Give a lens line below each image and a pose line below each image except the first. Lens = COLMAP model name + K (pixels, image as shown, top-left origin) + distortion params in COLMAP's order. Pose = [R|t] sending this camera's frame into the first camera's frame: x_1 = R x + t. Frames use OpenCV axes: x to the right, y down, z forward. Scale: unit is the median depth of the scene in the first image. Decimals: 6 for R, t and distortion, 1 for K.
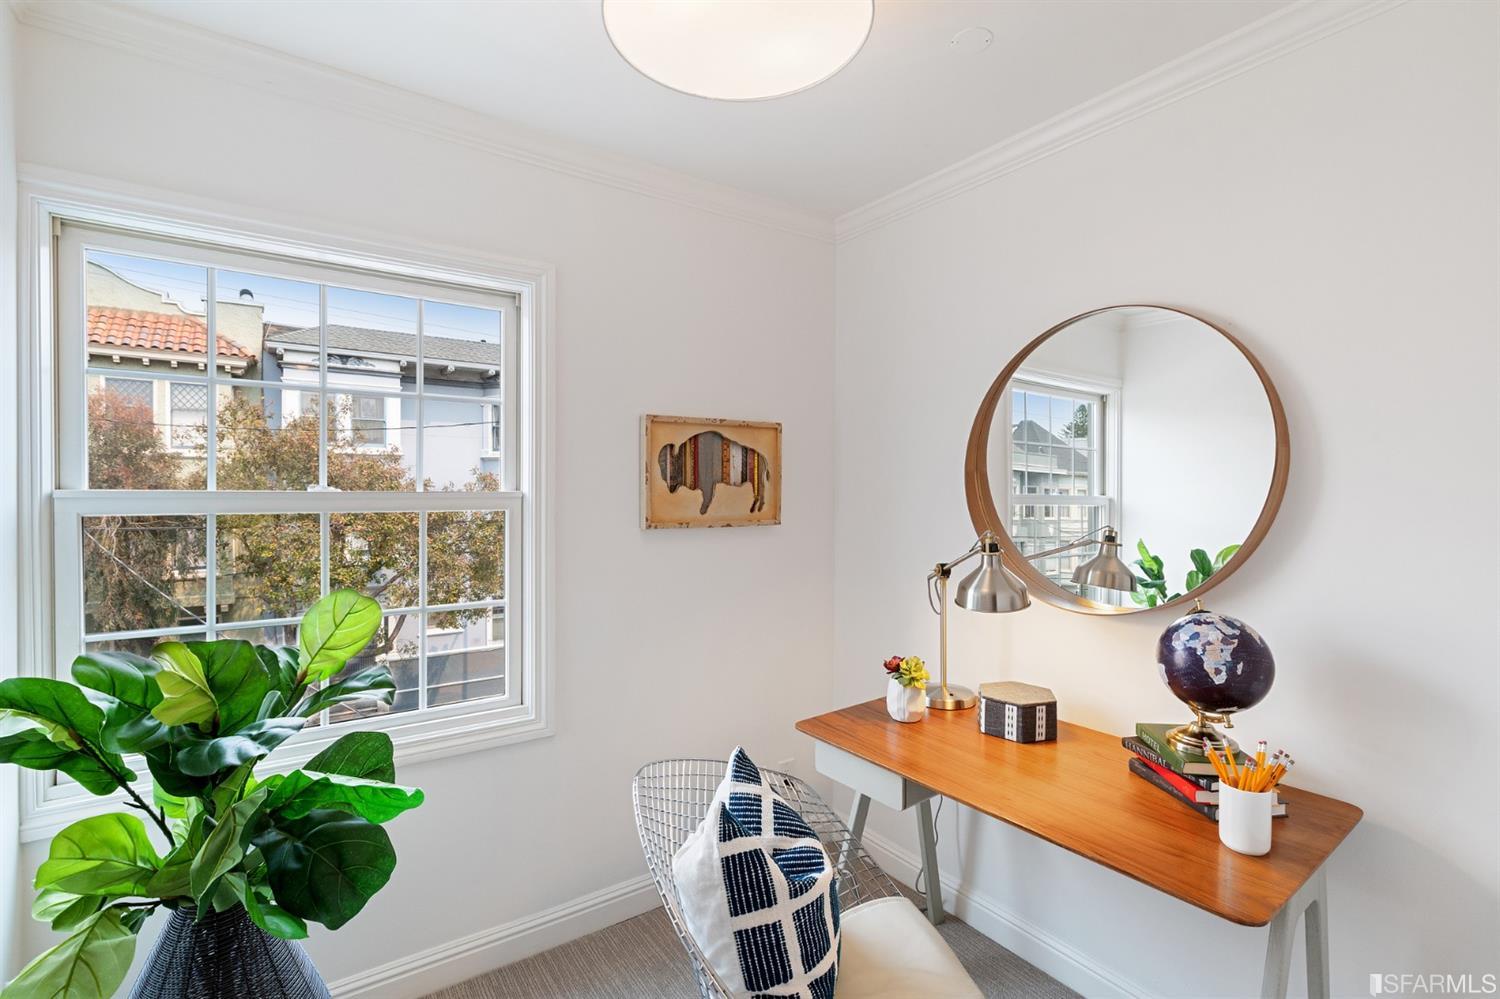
lens RADIAL K [[681.4, 0, 751.3], [0, 681.4, 496.8], [0, 0, 1]] dist [-0.000279, -0.000443]
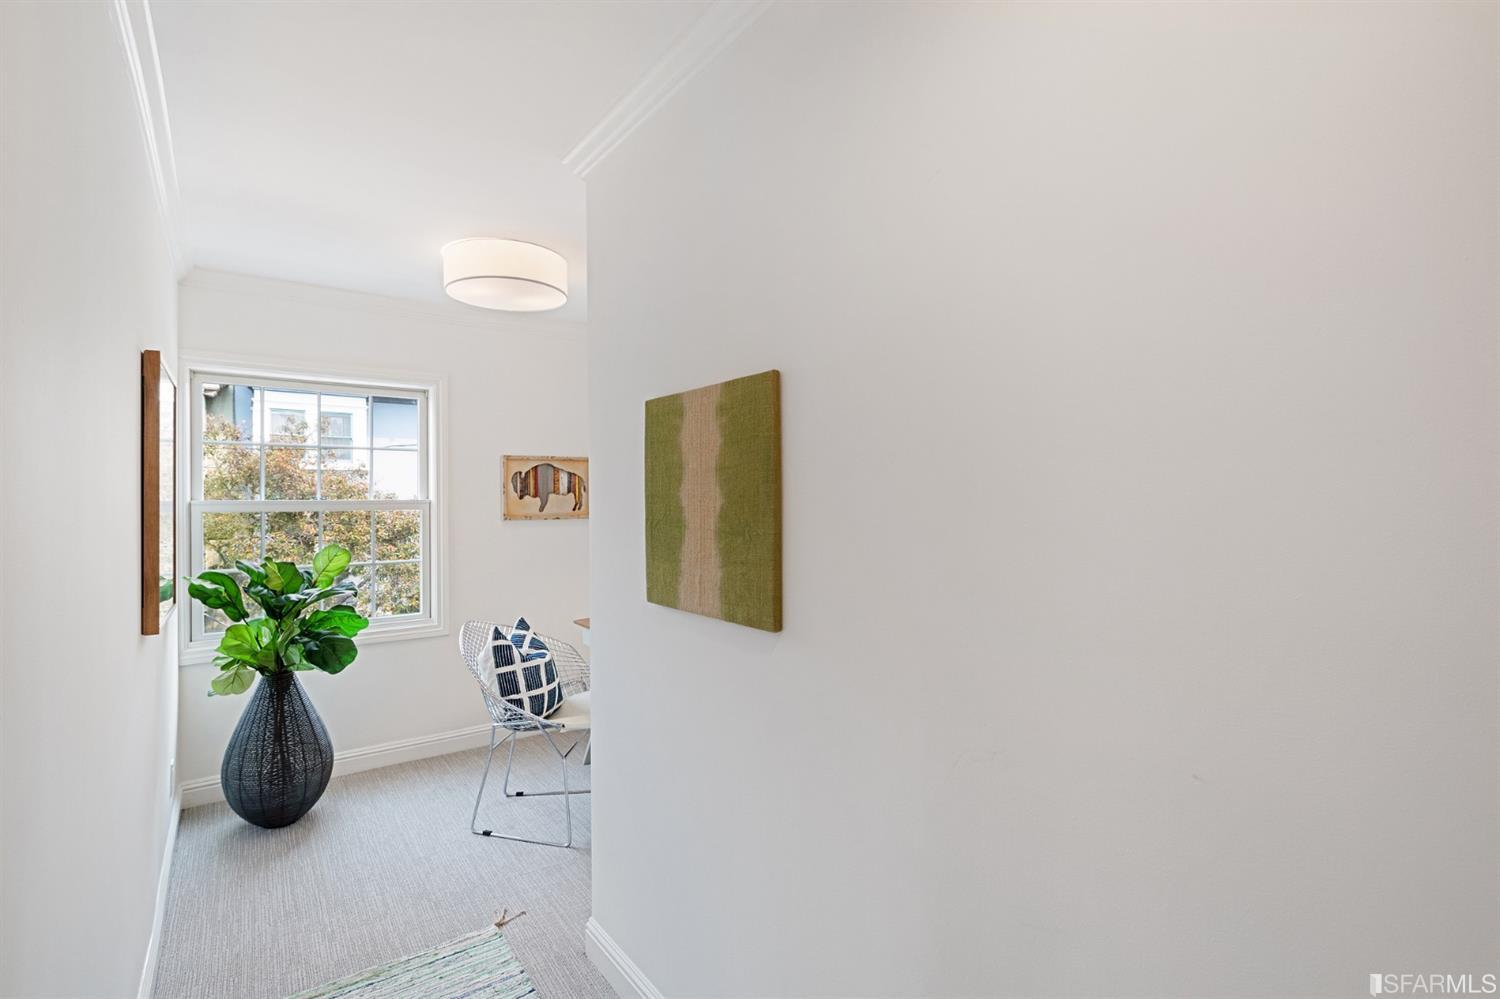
lens RADIAL K [[681.4, 0, 748.1], [0, 681.4, 498.8], [0, 0, 1]] dist [-0.000279, -0.000443]
pose [[0.999392, -0.010558, 0.033239, 0.400749], [0.010967, 0.999866, -0.012166, 0.019509], [-0.033106, 0.012524, 0.999373, -0.746440]]
